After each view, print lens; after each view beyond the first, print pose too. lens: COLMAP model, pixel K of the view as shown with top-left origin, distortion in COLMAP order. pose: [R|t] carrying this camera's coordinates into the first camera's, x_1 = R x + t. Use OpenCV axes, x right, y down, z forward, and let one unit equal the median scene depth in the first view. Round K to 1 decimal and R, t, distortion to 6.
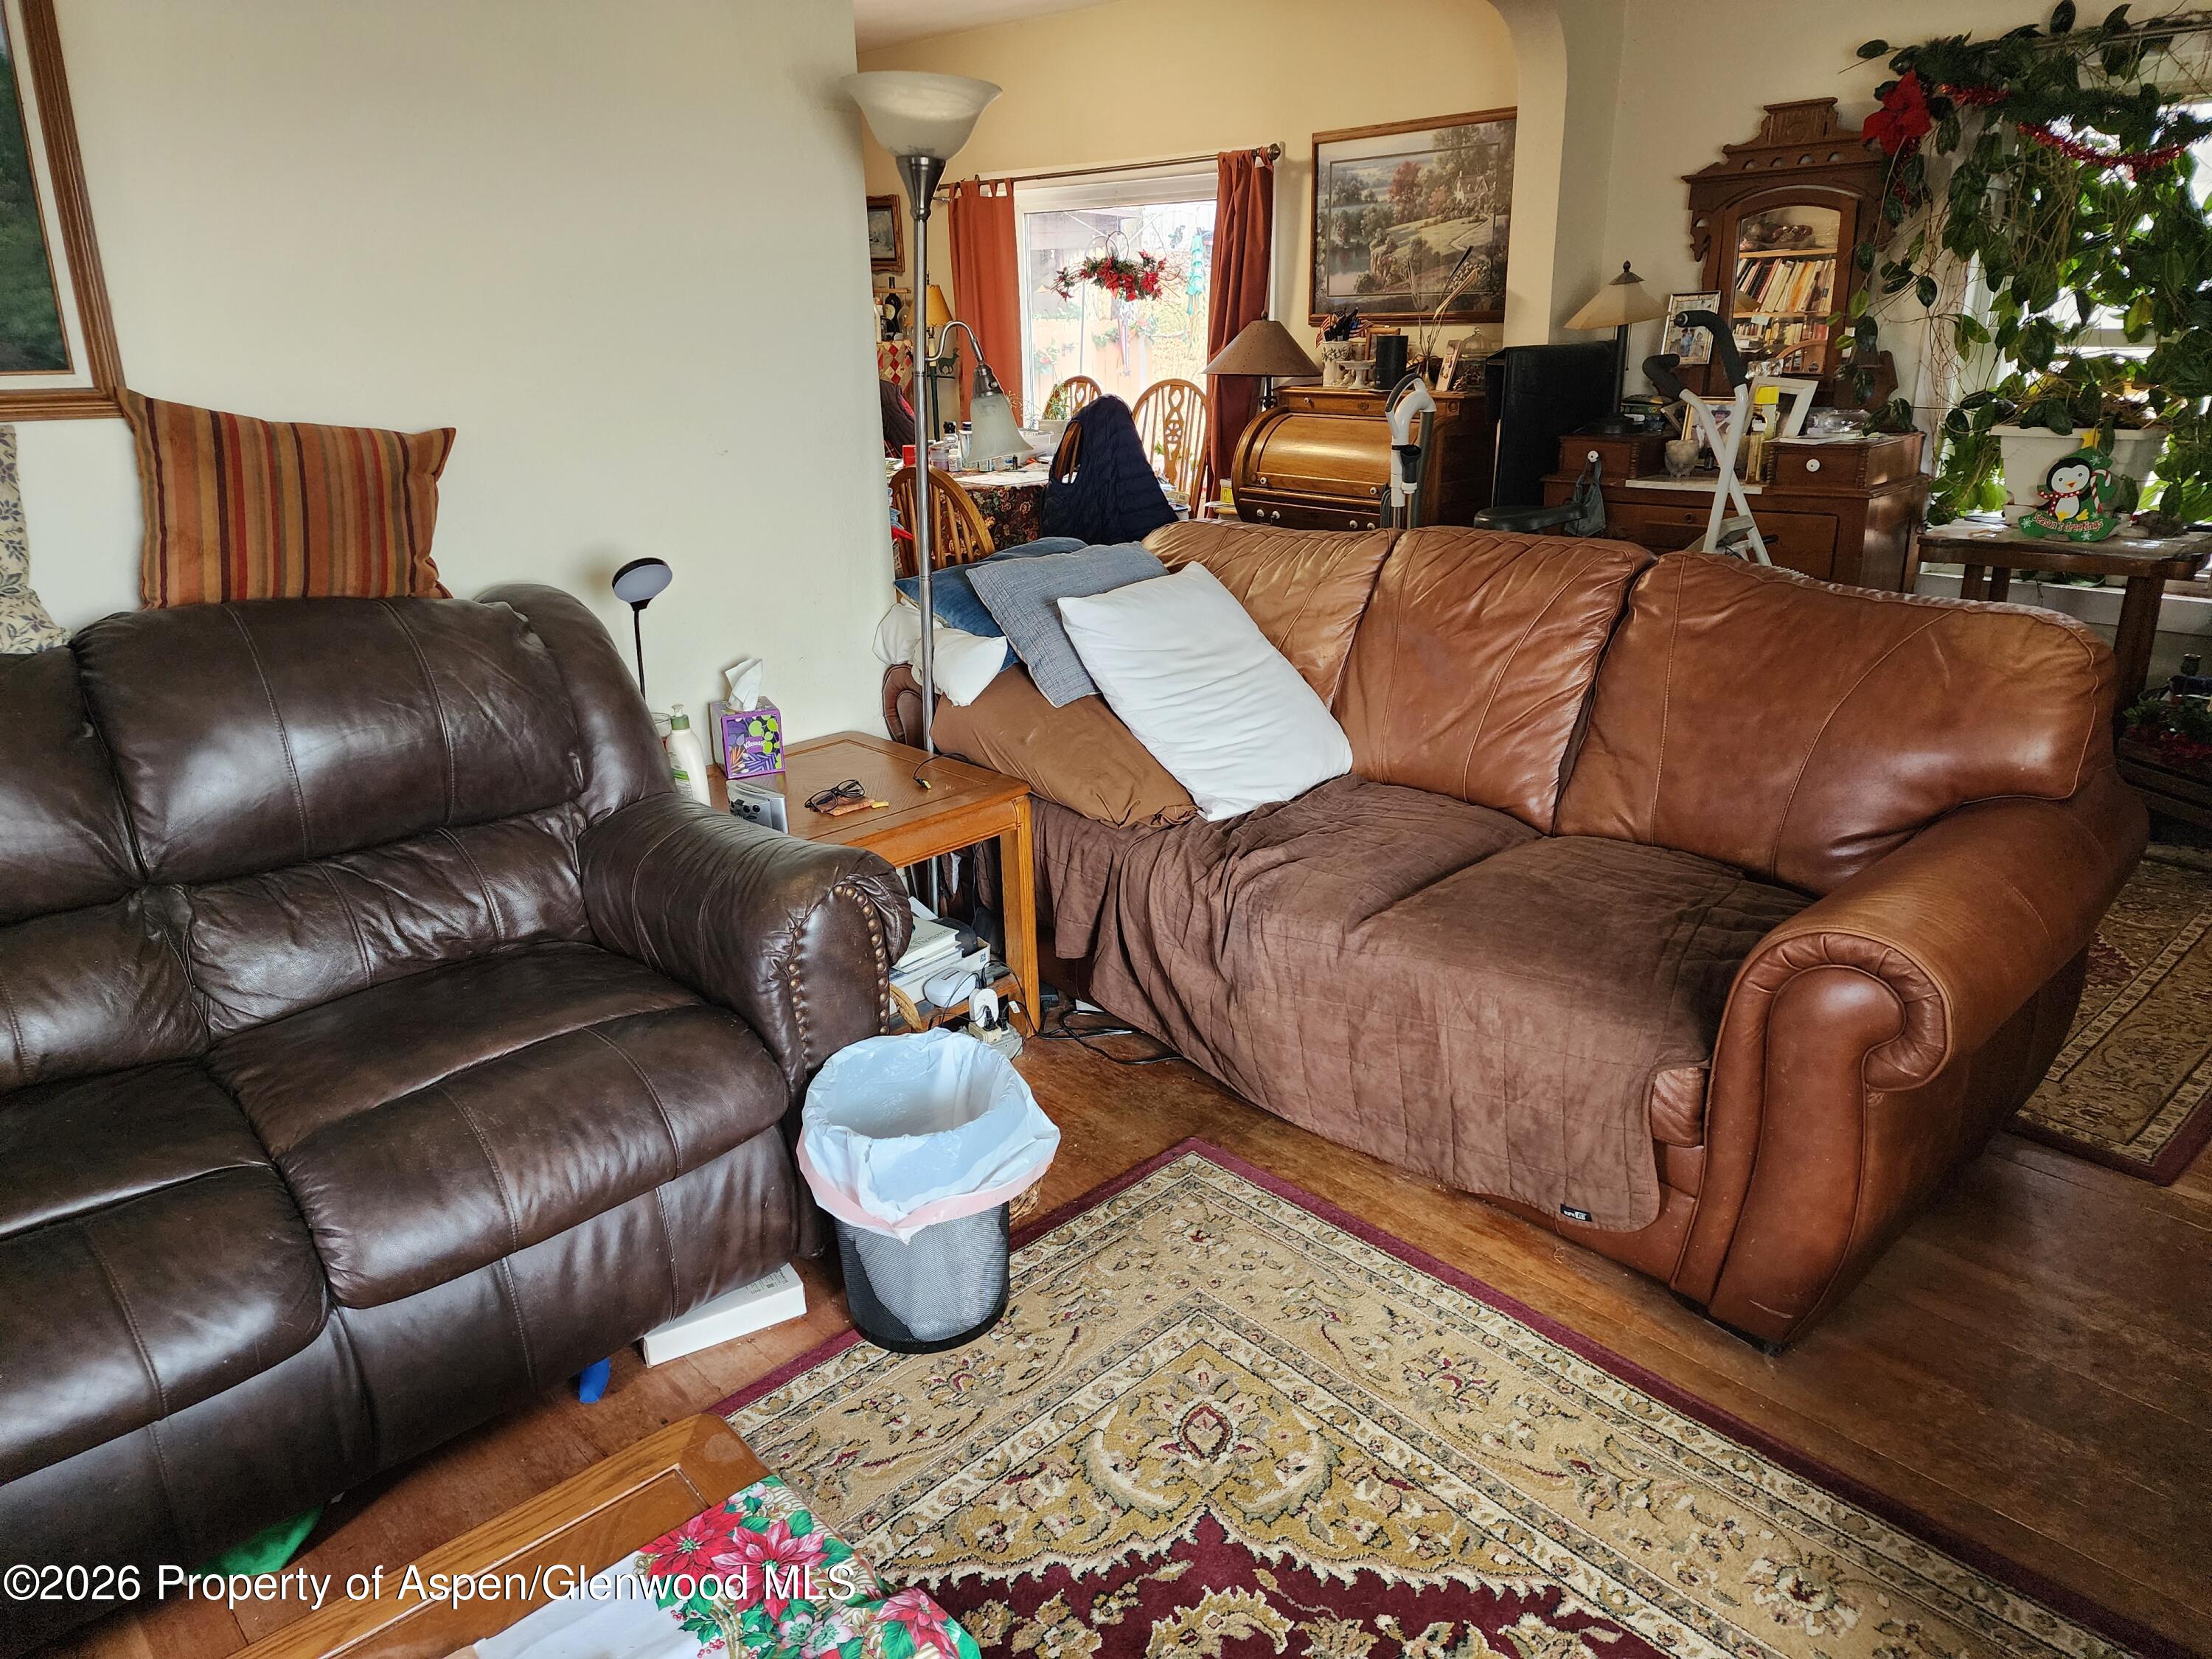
lens RADIAL K [[1479.8, 0, 1102.0], [0, 1479.8, 823.3], [0, 0, 1]] dist [0.070840, -0.061667]
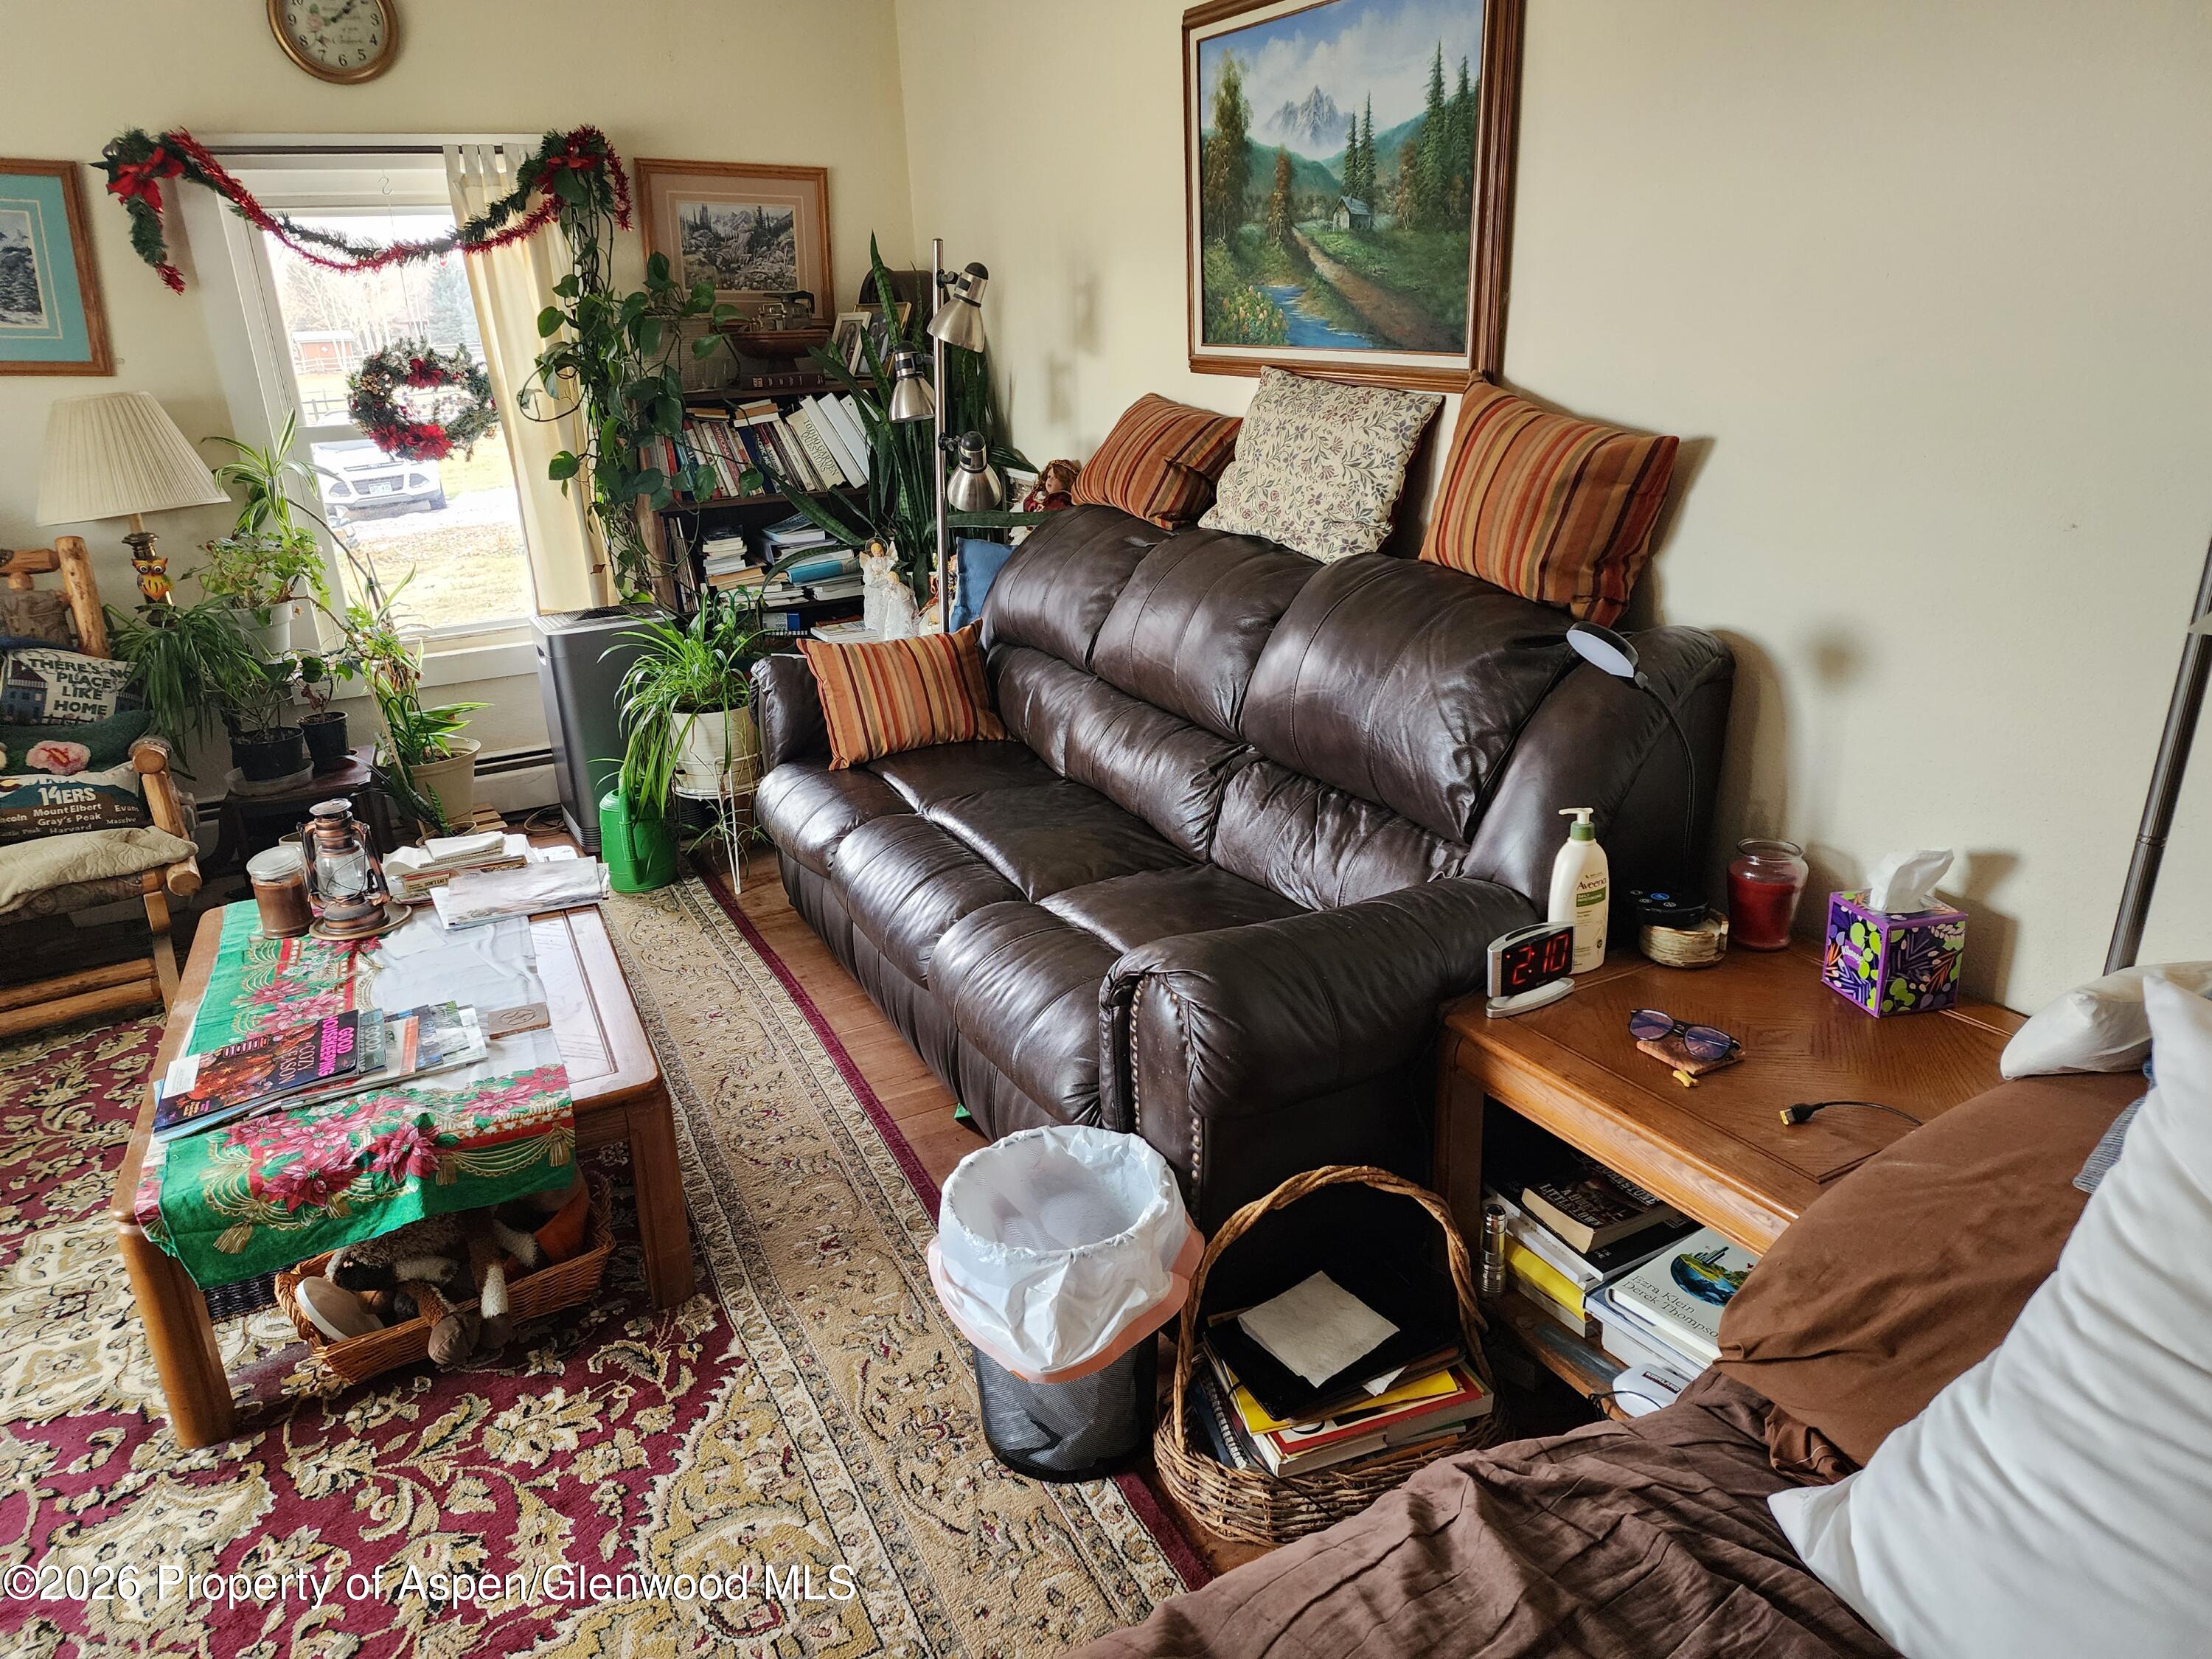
lens RADIAL K [[1479.8, 0, 1097.7], [0, 1479.8, 810.5], [0, 0, 1]] dist [0.070840, -0.061667]
pose [[-0.282275, 0.342029, -0.896291, 0.678202], [-0.263598, 0.870671, 0.415269, -0.462551], [0.922408, 0.353481, -0.155611, 1.201505]]
